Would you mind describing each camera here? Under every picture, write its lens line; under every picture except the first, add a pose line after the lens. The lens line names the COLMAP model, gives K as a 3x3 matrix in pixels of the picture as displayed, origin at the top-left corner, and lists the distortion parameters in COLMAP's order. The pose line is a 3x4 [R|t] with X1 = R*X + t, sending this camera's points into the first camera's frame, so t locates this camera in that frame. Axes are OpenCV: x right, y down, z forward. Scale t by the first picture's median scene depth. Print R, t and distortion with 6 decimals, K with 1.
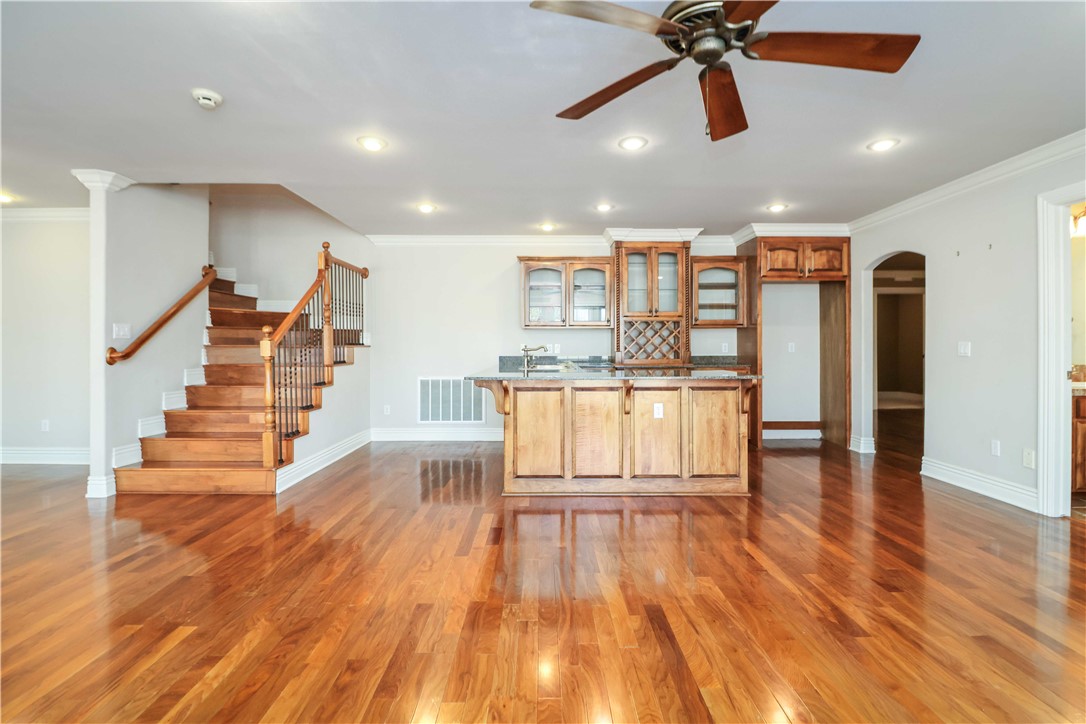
lens RADIAL K [[510.6, 0, 540.4], [0, 510.6, 352.8], [0, 0, 1]] dist [-0.023982, -0.000859]
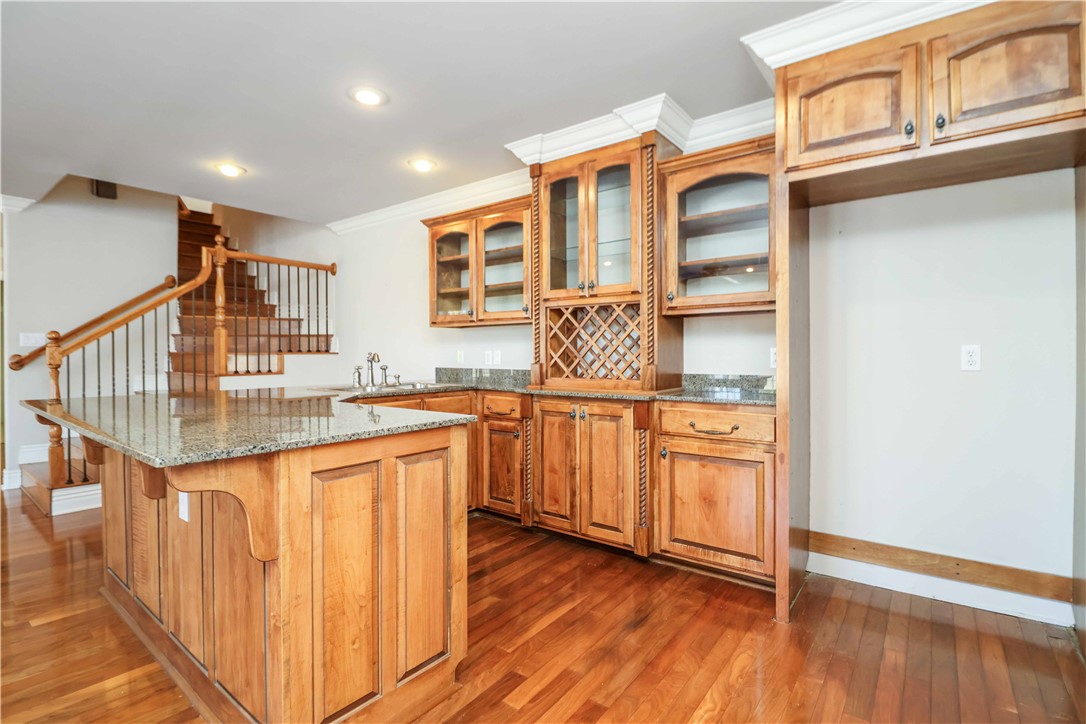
lens RADIAL K [[510.6, 0, 544.2], [0, 510.6, 361.7], [0, 0, 1]] dist [-0.023982, -0.000859]
pose [[0.798194, 0.011335, -0.602294, 0.496538], [-0.009025, 0.999936, 0.006859, -0.008460], [0.602333, -0.000040, 0.798245, 0.562421]]
